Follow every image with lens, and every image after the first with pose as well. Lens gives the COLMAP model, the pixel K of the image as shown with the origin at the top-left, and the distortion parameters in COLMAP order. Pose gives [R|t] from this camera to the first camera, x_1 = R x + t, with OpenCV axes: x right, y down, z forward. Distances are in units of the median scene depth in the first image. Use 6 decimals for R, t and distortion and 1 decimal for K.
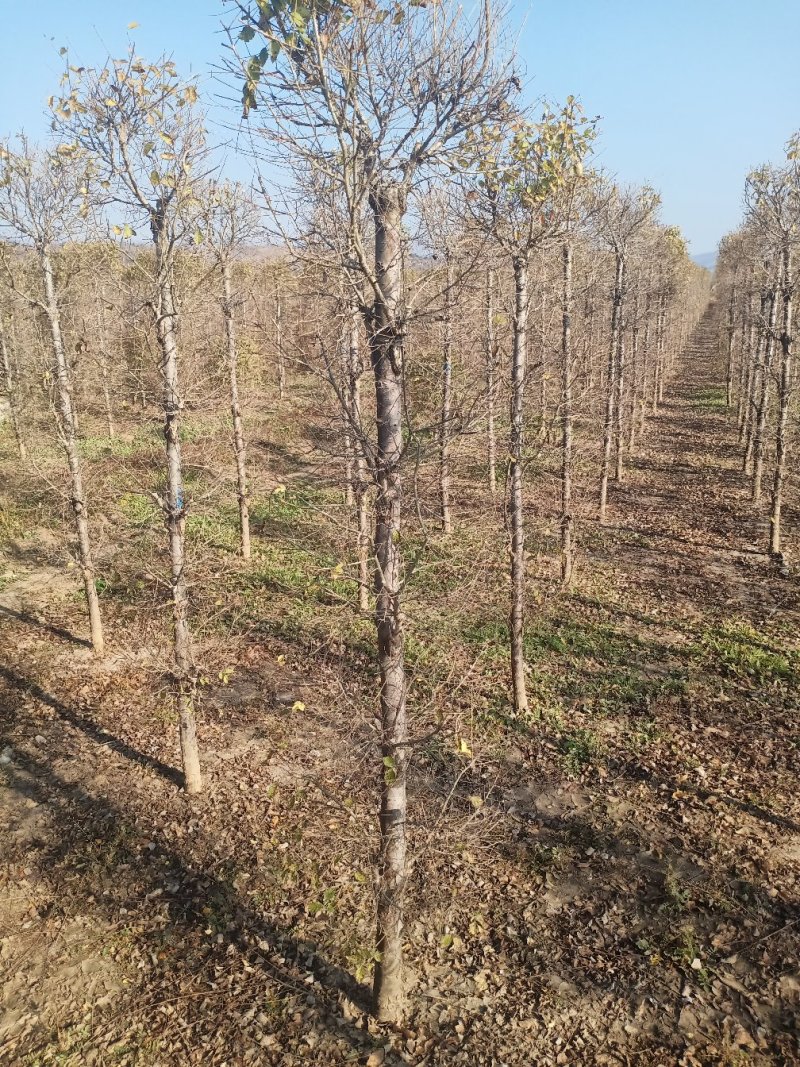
lens RADIAL K [[898.6, 0, 399.1], [0, 898.6, 548.6], [0, 0, 1]] dist [0.145422, -0.202088]
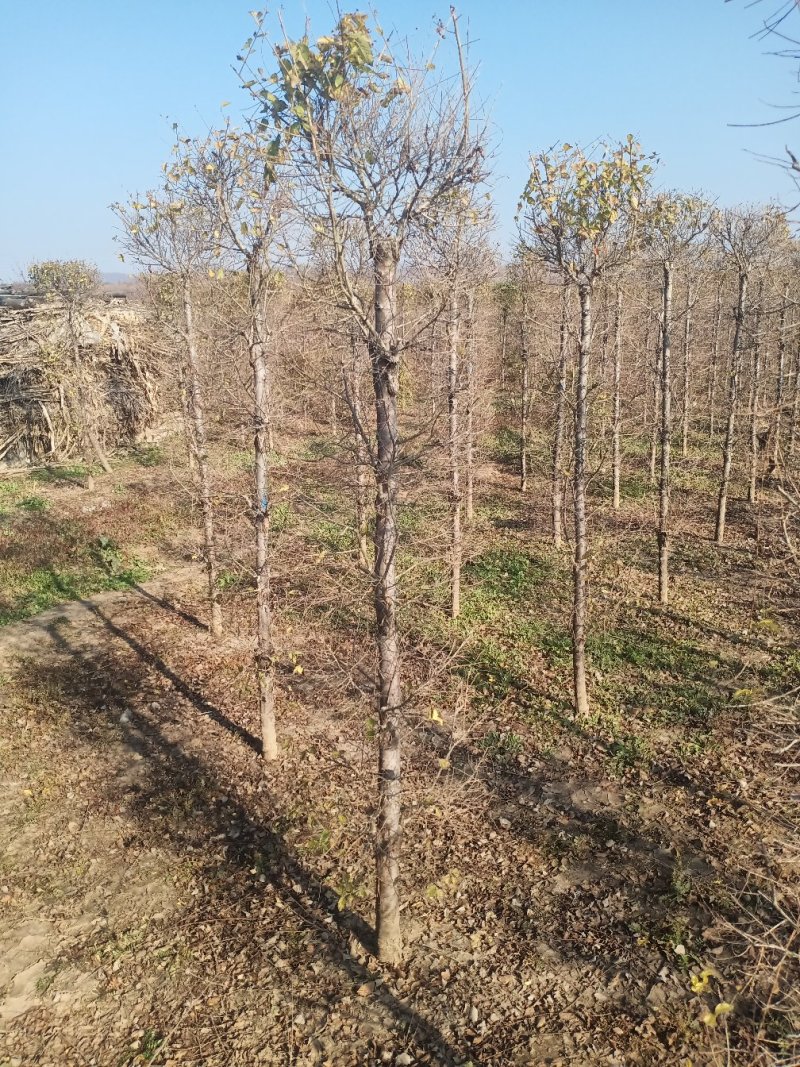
lens RADIAL K [[898.6, 0, 399.1], [0, 898.6, 548.6], [0, 0, 1]] dist [0.145422, -0.202088]
pose [[0.979408, 0.039622, -0.197965, 0.162553], [-0.043567, 0.998929, -0.015606, 0.016804], [0.197134, 0.023909, 0.980085, -0.092974]]
